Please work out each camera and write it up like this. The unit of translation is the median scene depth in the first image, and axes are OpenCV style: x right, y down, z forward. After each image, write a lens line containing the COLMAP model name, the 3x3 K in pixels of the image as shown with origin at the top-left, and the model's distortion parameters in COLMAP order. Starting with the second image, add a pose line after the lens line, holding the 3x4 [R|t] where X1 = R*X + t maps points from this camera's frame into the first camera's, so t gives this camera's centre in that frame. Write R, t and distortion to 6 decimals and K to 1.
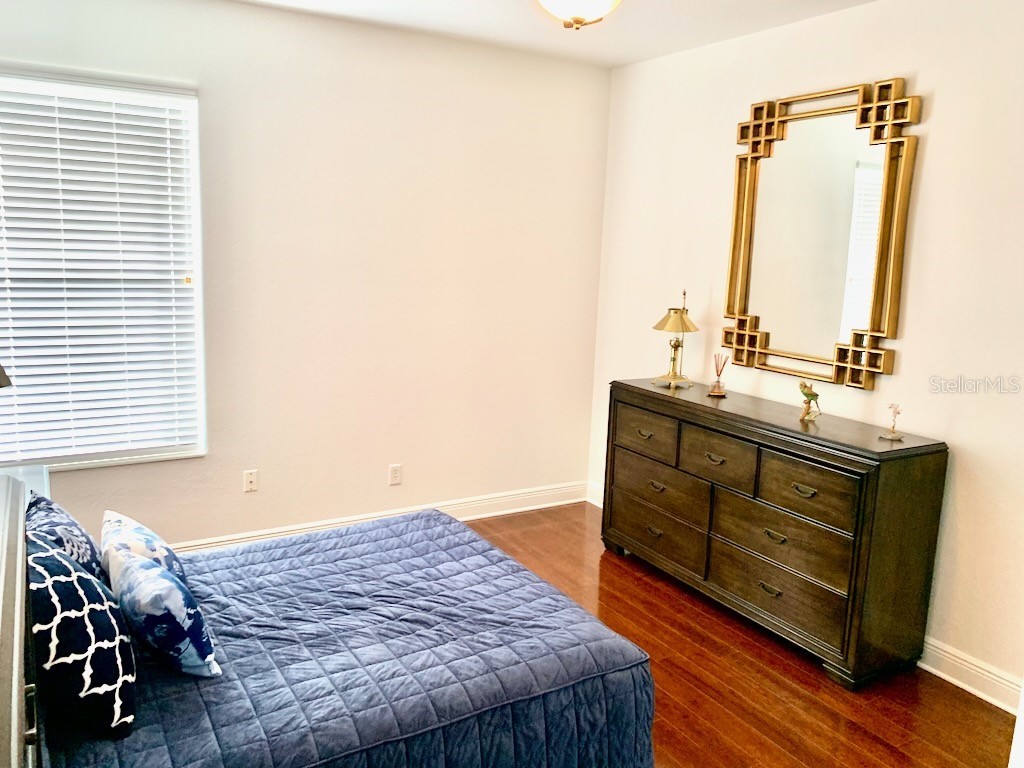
lens RADIAL K [[776.3, 0, 506.7], [0, 776.3, 379.1], [0, 0, 1]] dist [0.040290, -0.051561]
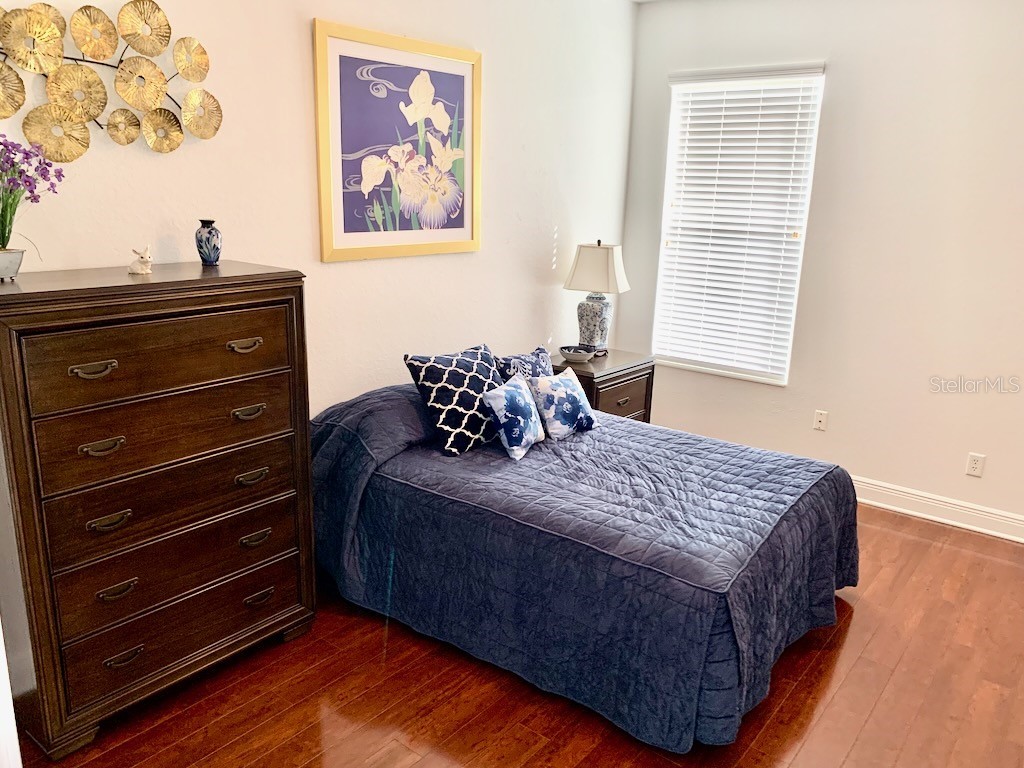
lens RADIAL K [[776.3, 0, 506.7], [0, 776.3, 379.1], [0, 0, 1]] dist [0.040290, -0.051561]
pose [[0.350002, 0.201070, -0.914915, 0.780971], [-0.179449, 0.972995, 0.145186, -0.011093], [0.919400, 0.113365, 0.376632, 0.261789]]
